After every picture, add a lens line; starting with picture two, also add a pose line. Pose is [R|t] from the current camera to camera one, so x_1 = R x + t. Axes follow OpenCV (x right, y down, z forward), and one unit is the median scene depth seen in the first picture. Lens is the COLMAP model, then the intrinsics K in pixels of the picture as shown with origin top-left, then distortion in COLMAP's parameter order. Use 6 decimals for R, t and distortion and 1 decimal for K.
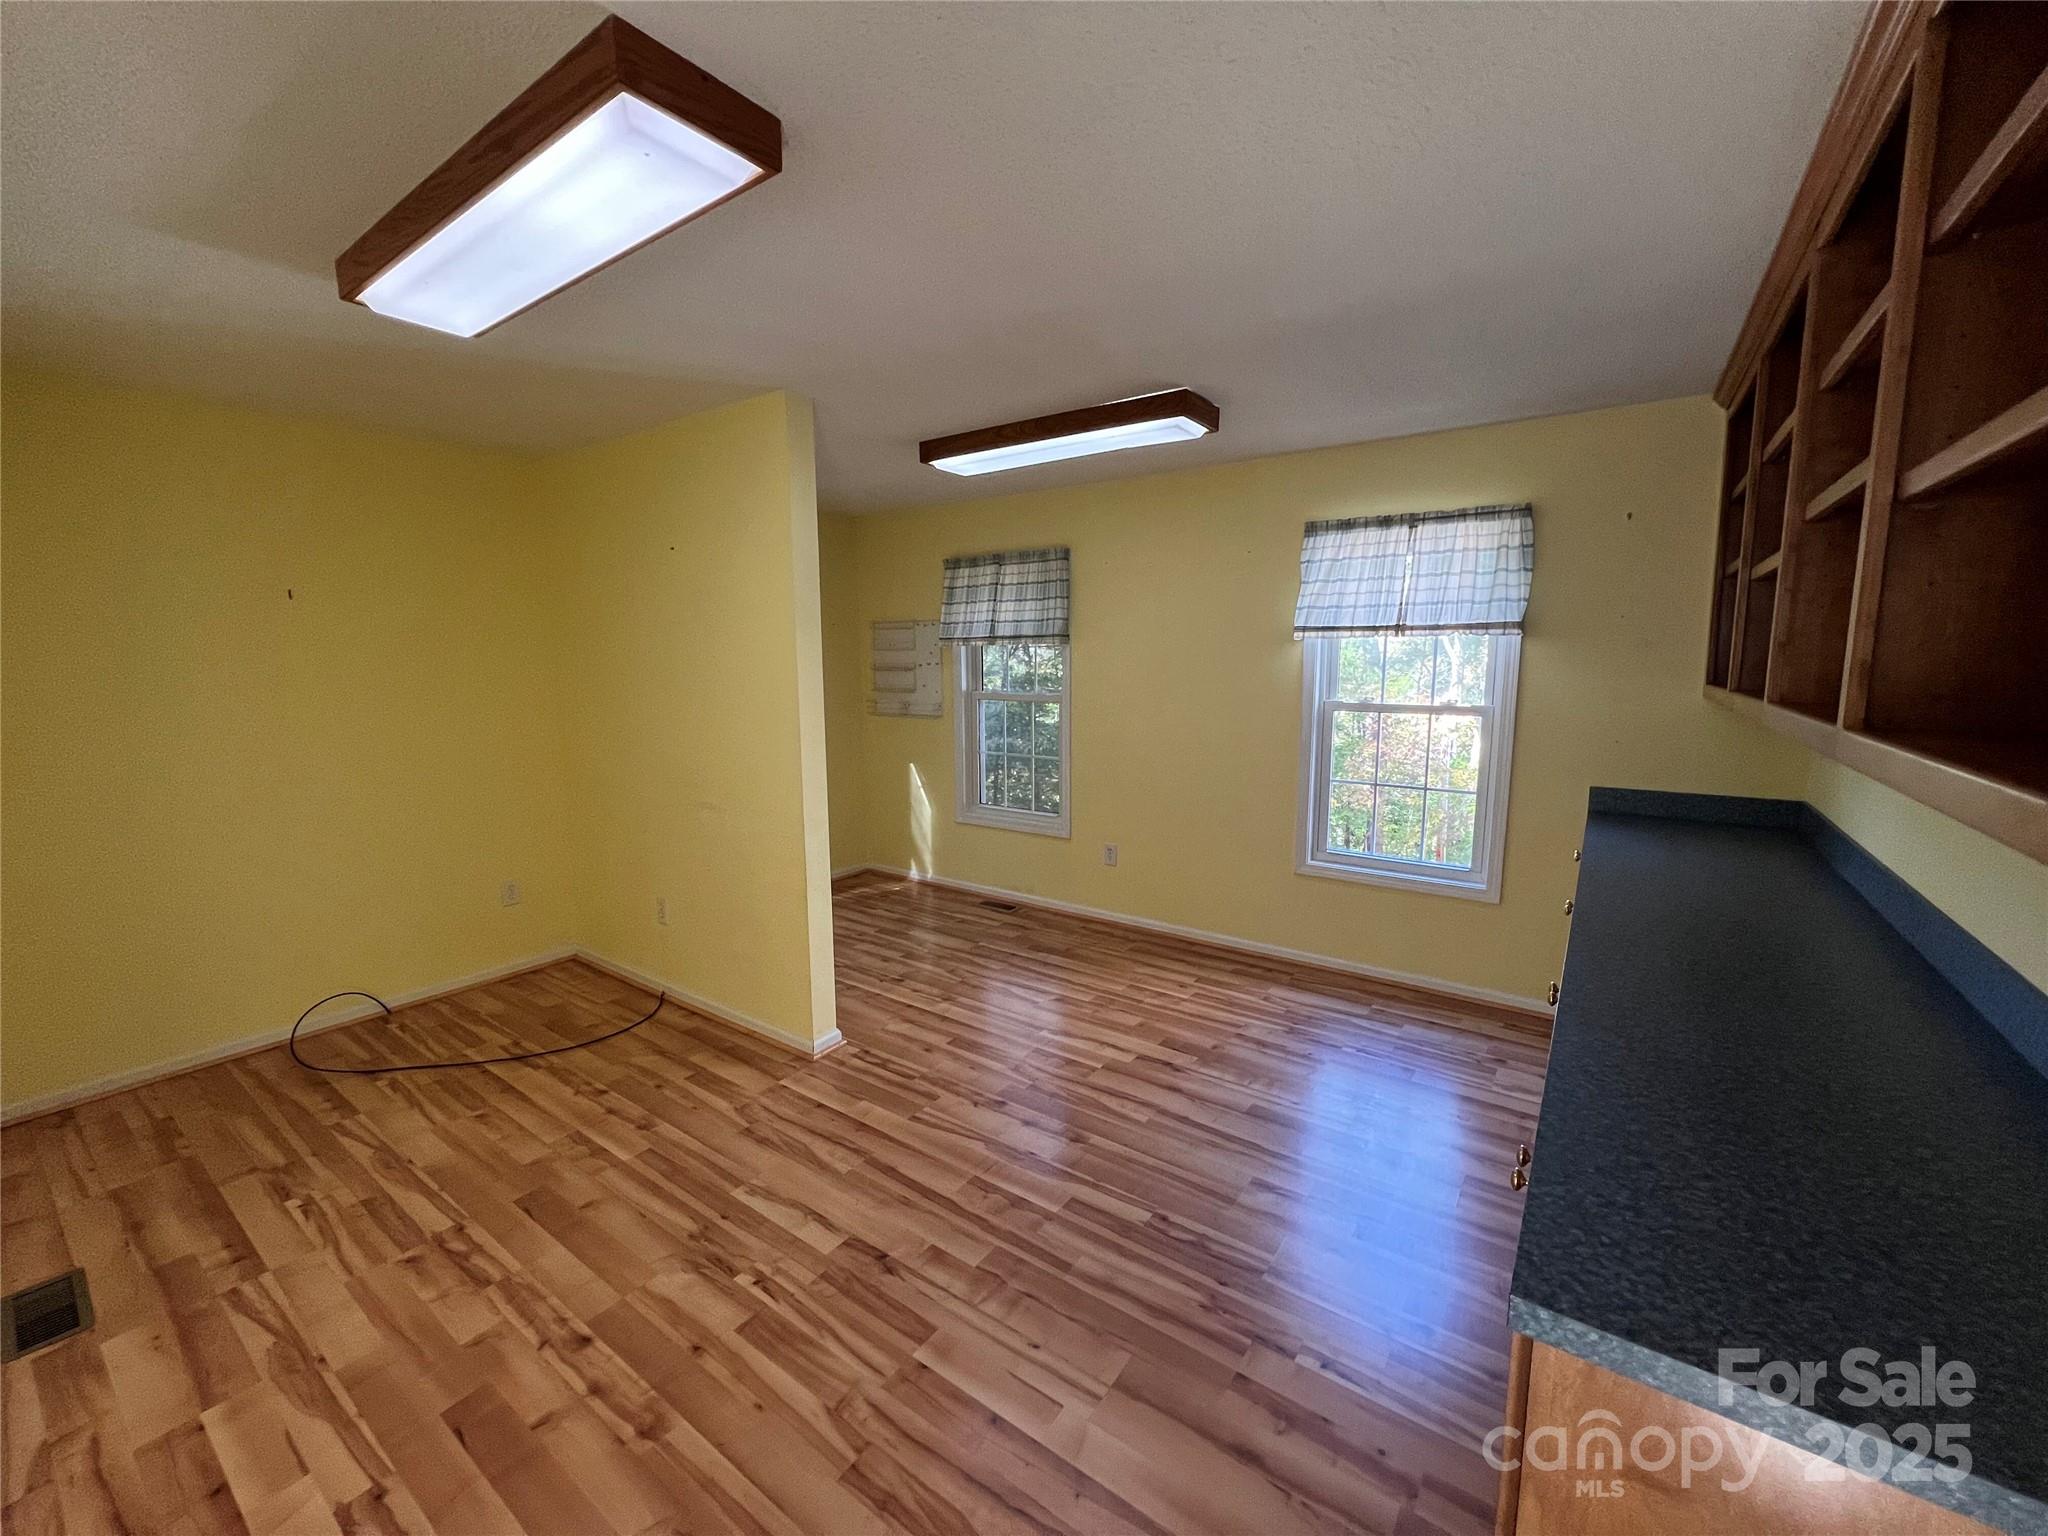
lens RADIAL K [[816.1, 0, 1024.0], [0, 816.1, 768.0], [0, 0, 1]] dist [0.001288, 0.000280]
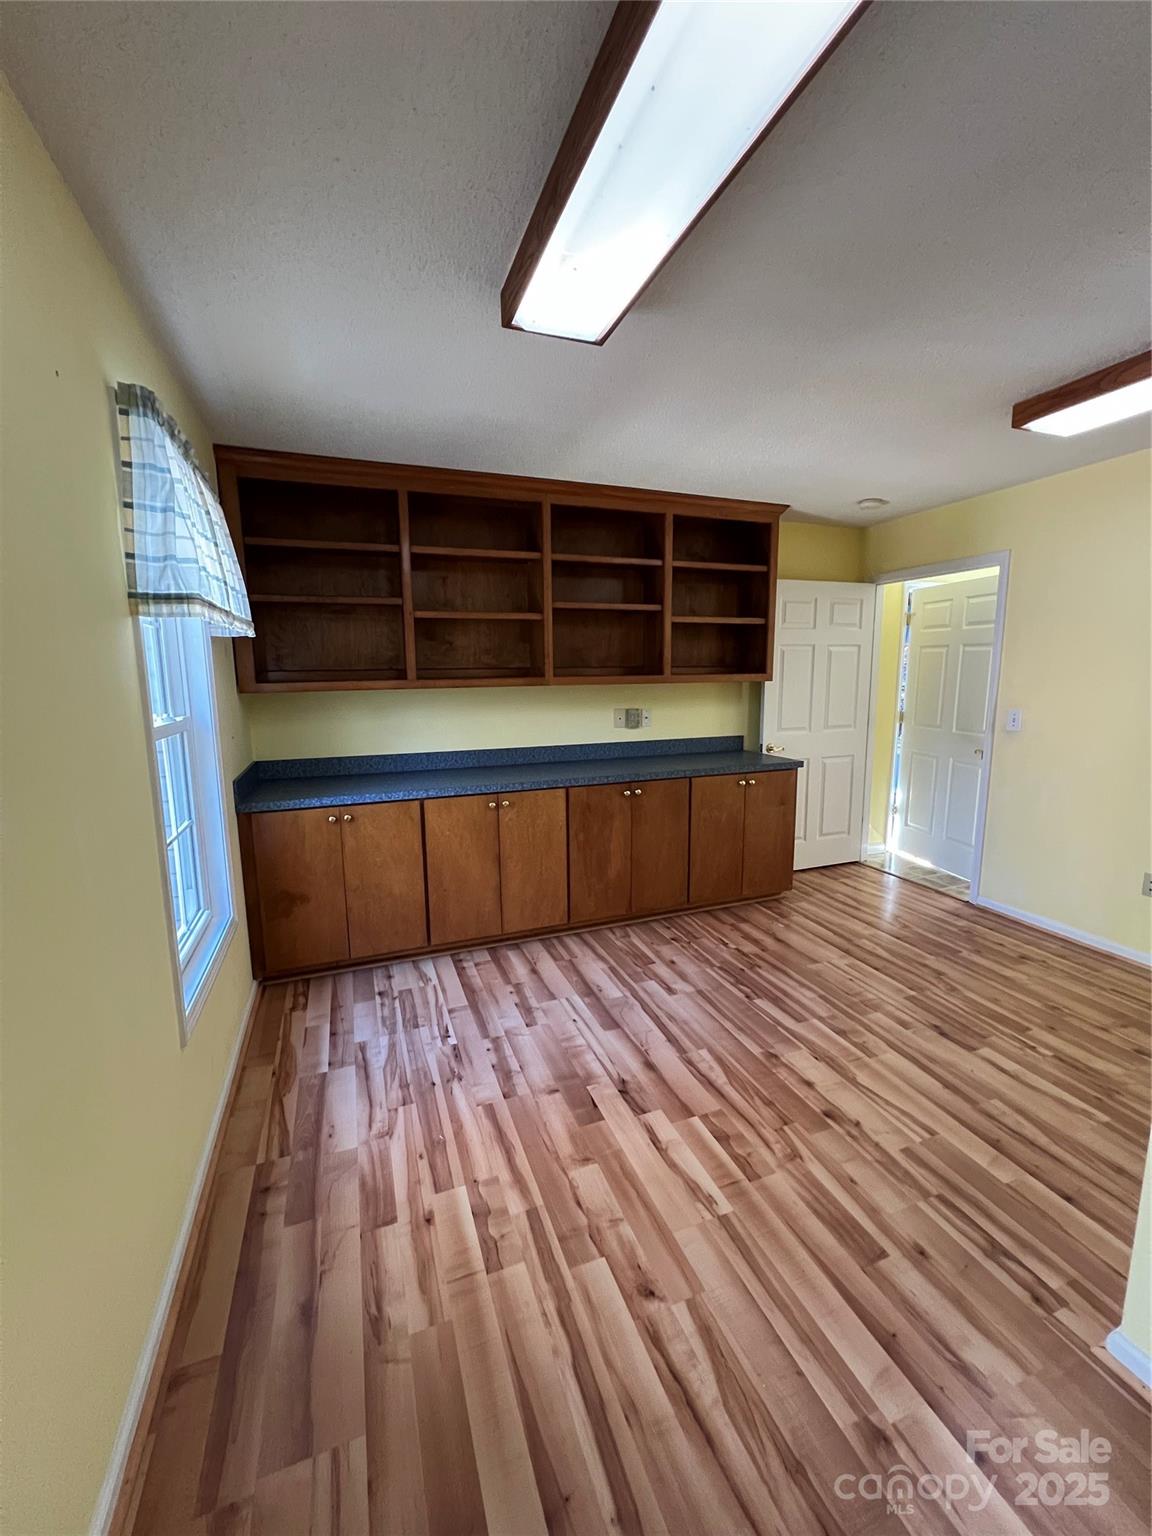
lens RADIAL K [[612.1, 0, 576.0], [0, 612.1, 768.0], [0, 0, 1]] dist [0.001288, 0.000280]
pose [[-0.831621, -0.073712, 0.550430, -0.144923], [0.090673, 0.959829, 0.265532, -0.193877], [-0.547891, 0.270732, -0.791530, 1.599737]]
